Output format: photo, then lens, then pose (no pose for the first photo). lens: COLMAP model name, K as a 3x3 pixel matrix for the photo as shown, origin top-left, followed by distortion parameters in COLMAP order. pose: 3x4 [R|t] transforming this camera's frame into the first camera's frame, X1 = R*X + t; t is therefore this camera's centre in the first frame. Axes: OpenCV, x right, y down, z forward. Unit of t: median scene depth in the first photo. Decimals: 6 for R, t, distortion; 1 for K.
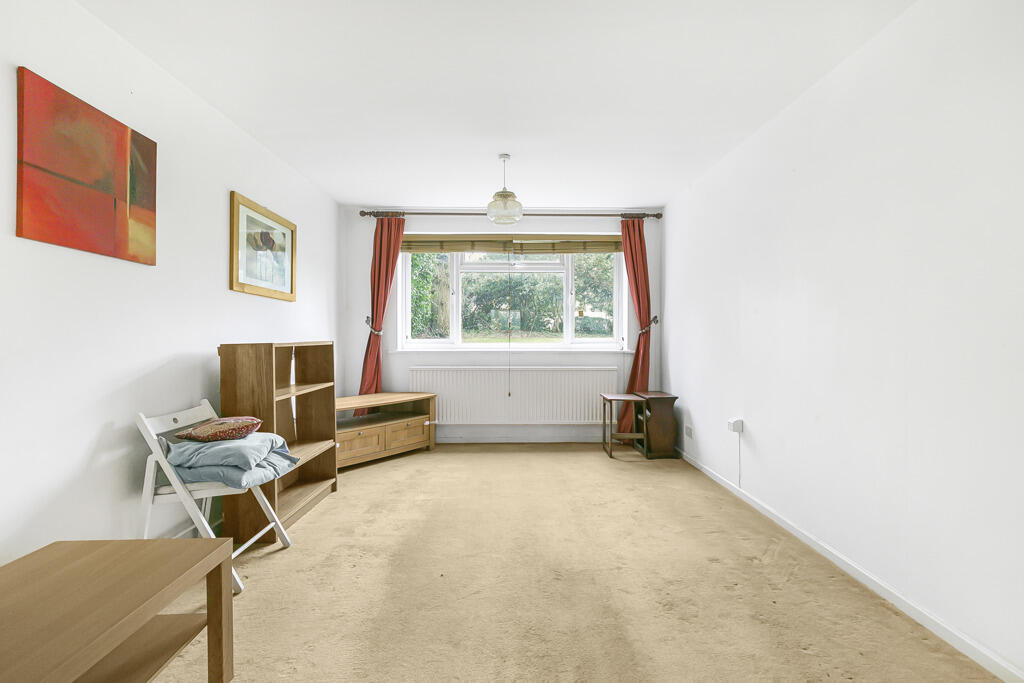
lens RADIAL K [[452.0, 0, 512.0], [0, 452.0, 341.5], [0, 0, 1]] dist [0.008685, 0.000480]
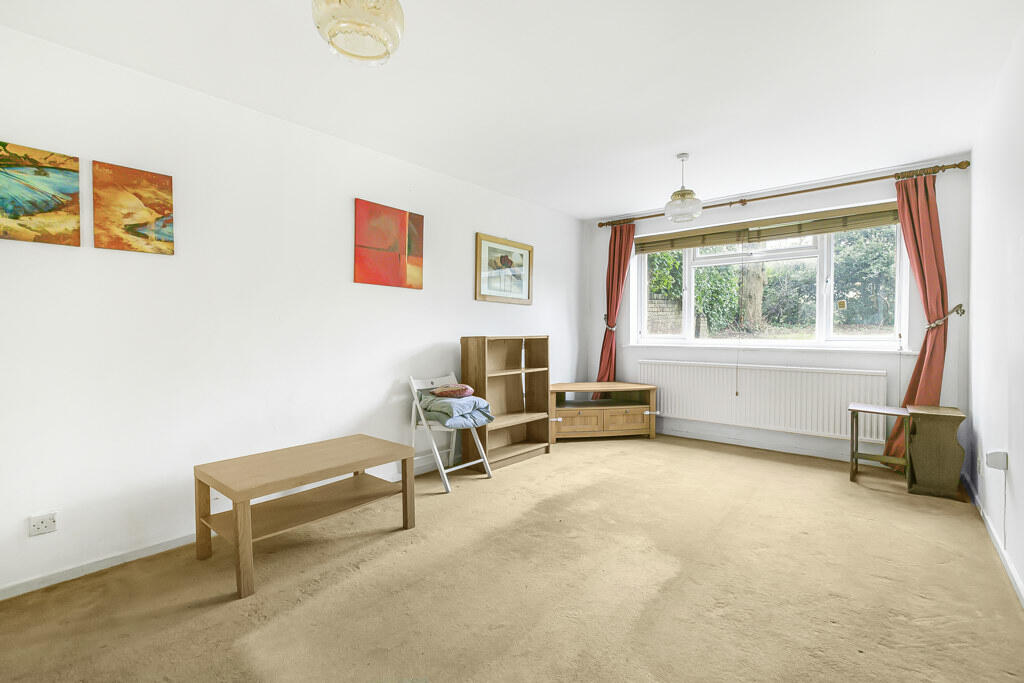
lens RADIAL K [[454.8, 0, 512.0], [0, 454.8, 341.5], [0, 0, 1]] dist [0.000707, 0.000093]
pose [[0.752328, 0.016497, -0.658582, 0.369498], [-0.009253, 0.999852, 0.014476, -0.001275], [0.658724, -0.004796, 0.752370, -0.027374]]
